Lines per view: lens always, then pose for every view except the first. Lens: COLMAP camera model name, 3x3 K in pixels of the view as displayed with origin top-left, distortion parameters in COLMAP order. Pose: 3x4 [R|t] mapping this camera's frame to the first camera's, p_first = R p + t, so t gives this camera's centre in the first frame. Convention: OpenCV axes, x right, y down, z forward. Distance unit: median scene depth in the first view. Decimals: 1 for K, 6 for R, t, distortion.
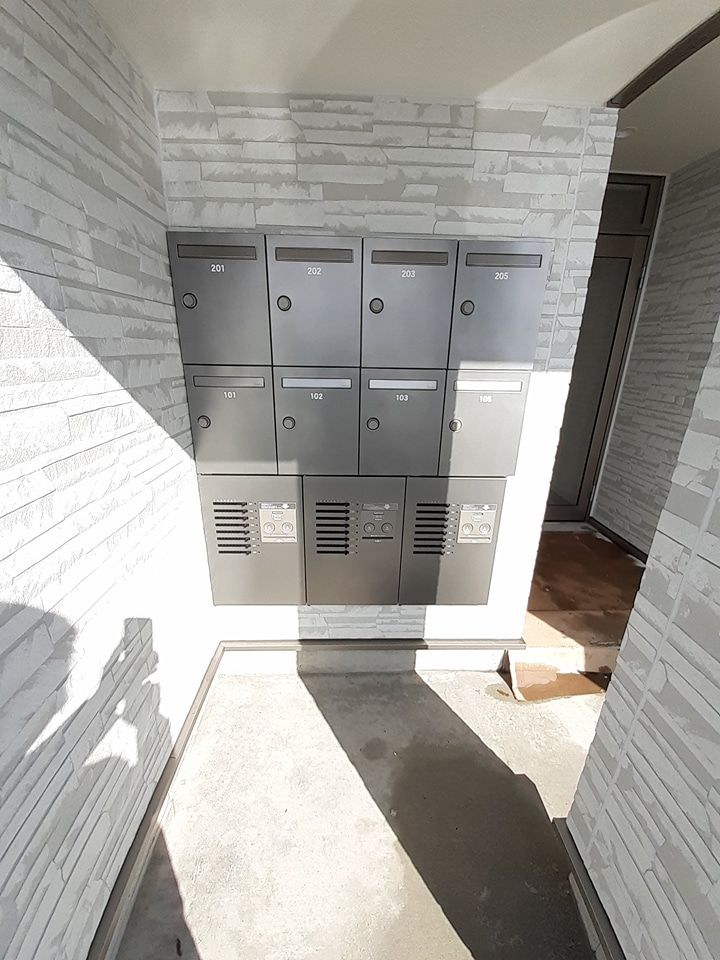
lens RADIAL K [[381.8, 0, 360.6], [0, 381.8, 482.7], [0, 0, 1]] dist [0.000763, -0.009063]
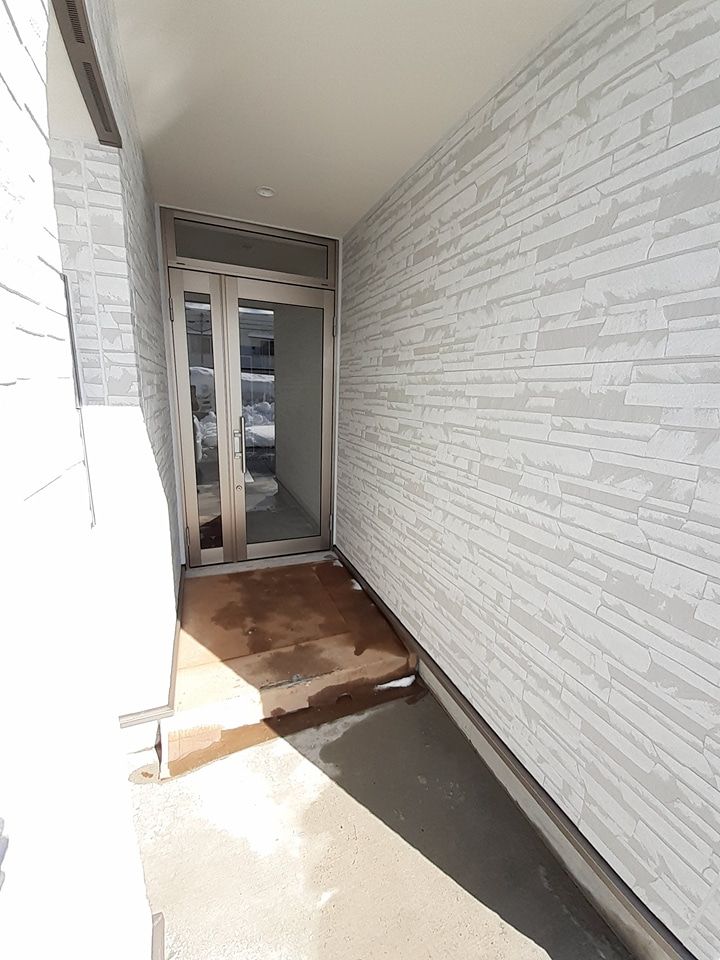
lens RADIAL K [[381.8, 0, 360.6], [0, 381.8, 482.7], [0, 0, 1]] dist [0.000763, -0.009063]
pose [[0.935088, -0.071480, 0.347132, 0.504588], [0.103144, 0.991941, -0.073589, 0.008152], [-0.339075, 0.104617, 0.934924, -0.030728]]
